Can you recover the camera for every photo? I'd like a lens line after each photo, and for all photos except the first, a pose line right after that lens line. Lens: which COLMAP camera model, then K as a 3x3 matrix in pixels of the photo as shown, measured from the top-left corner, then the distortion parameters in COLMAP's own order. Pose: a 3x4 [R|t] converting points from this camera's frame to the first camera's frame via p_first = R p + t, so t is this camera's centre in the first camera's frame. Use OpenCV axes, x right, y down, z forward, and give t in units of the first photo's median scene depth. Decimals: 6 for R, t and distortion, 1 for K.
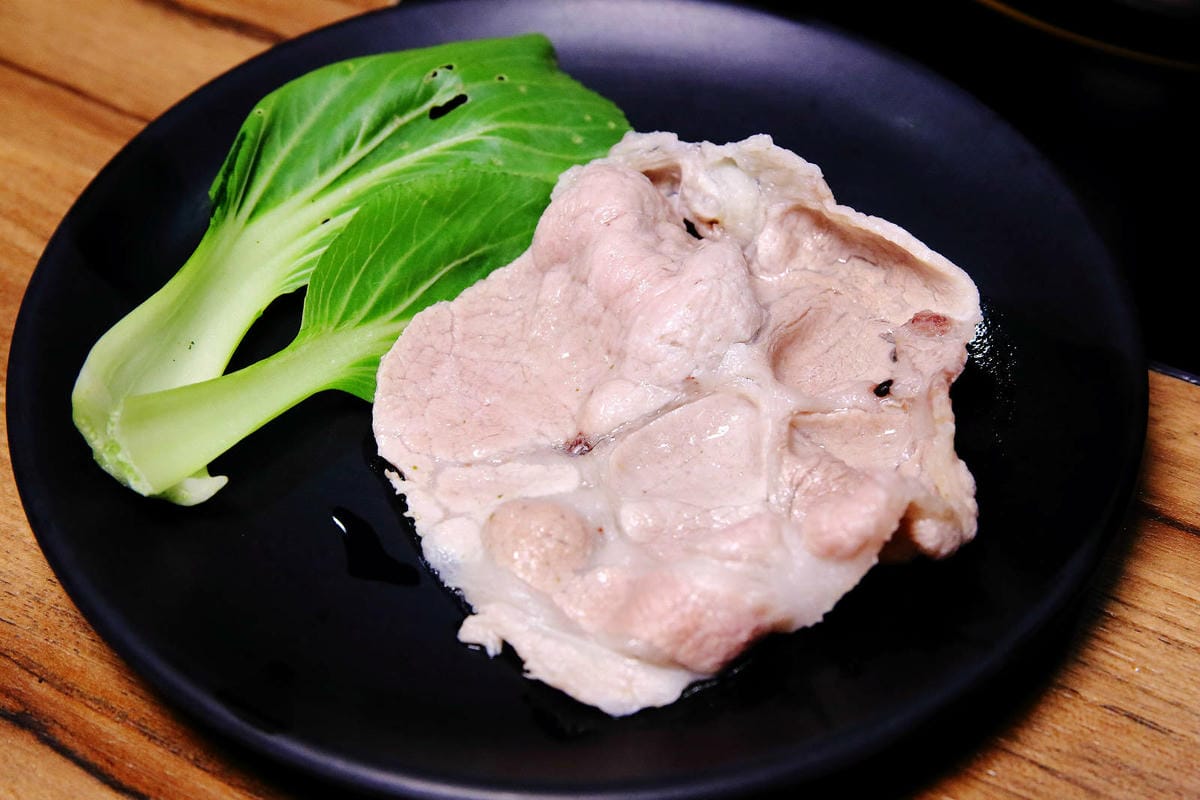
lens RADIAL K [[1986.3, 0, 607.0], [0, 1986.3, 404.1], [0, 0, 1]] dist [0.009325, 0.000000]
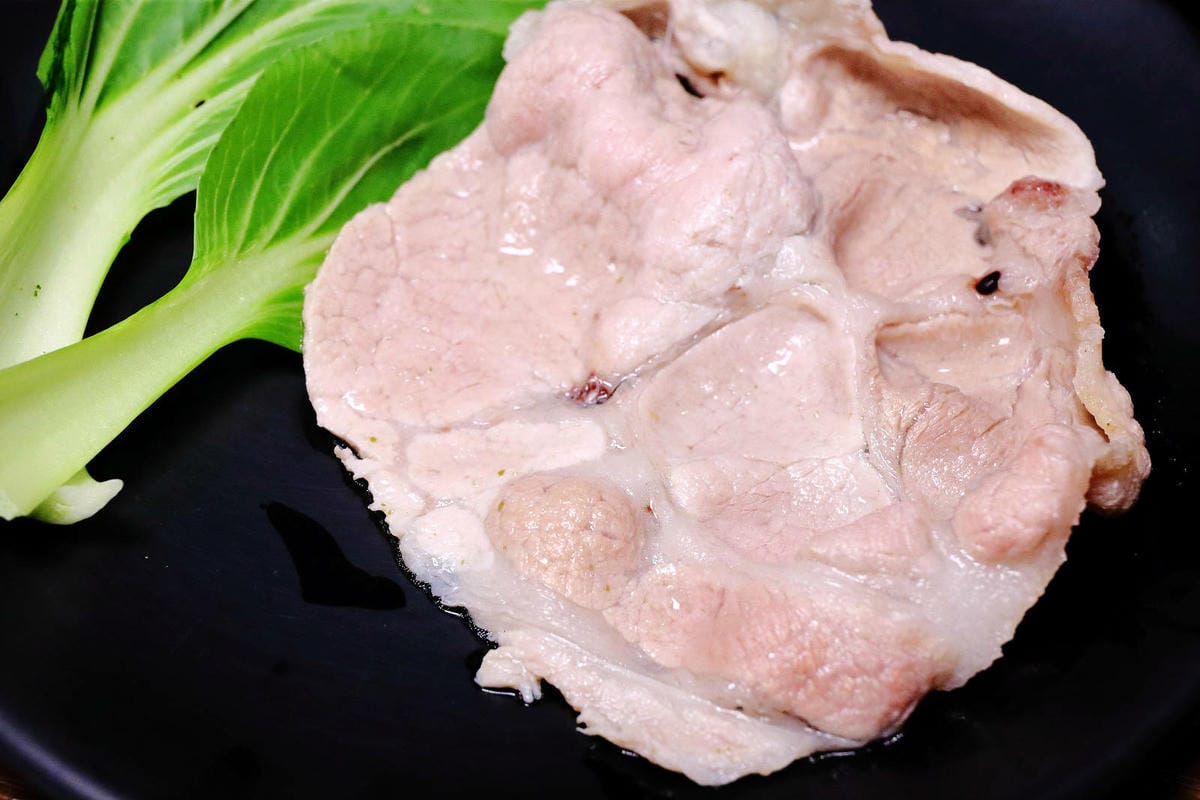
lens RADIAL K [[1986.3, 0, 594.8], [0, 1986.3, 404.9], [0, 0, 1]] dist [0.009325, 0.000000]
pose [[0.990068, -0.077678, 0.117183, -0.096855], [0.068912, 0.994639, 0.077094, -0.029639], [-0.122544, -0.068253, 0.990113, 0.262664]]
